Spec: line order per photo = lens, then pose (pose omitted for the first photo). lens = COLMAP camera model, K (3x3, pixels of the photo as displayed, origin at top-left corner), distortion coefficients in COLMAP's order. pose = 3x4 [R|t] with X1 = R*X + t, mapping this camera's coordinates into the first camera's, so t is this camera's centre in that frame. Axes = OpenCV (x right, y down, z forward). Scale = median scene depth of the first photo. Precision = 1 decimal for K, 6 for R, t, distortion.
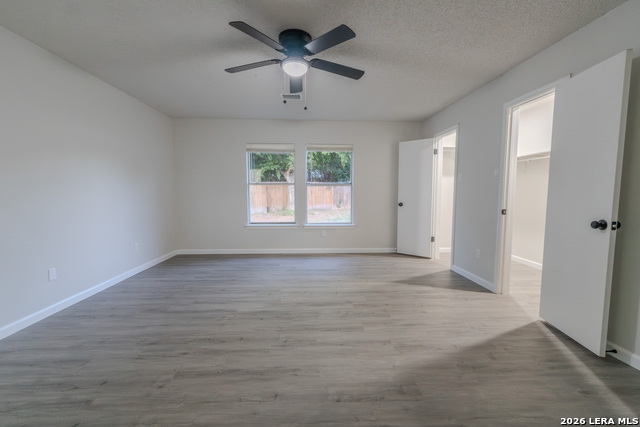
lens RADIAL K [[274.1, 0, 318.5], [0, 274.1, 217.7], [0, 0, 1]] dist [0.001039, 0.000237]
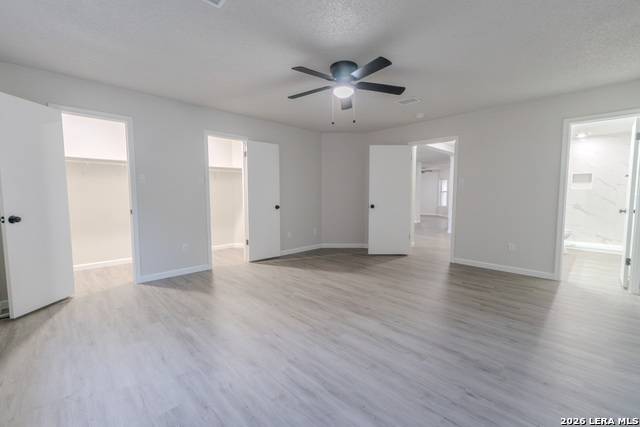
lens RADIAL K [[271.6, 0, 321.1], [0, 271.6, 214.0], [0, 0, 1]] dist [0.002221, 0.000351]
pose [[-0.676234, -0.053913, 0.734712, -0.835597], [0.066053, 0.988864, 0.133358, -0.166271], [-0.733720, 0.138711, -0.665142, 1.746153]]
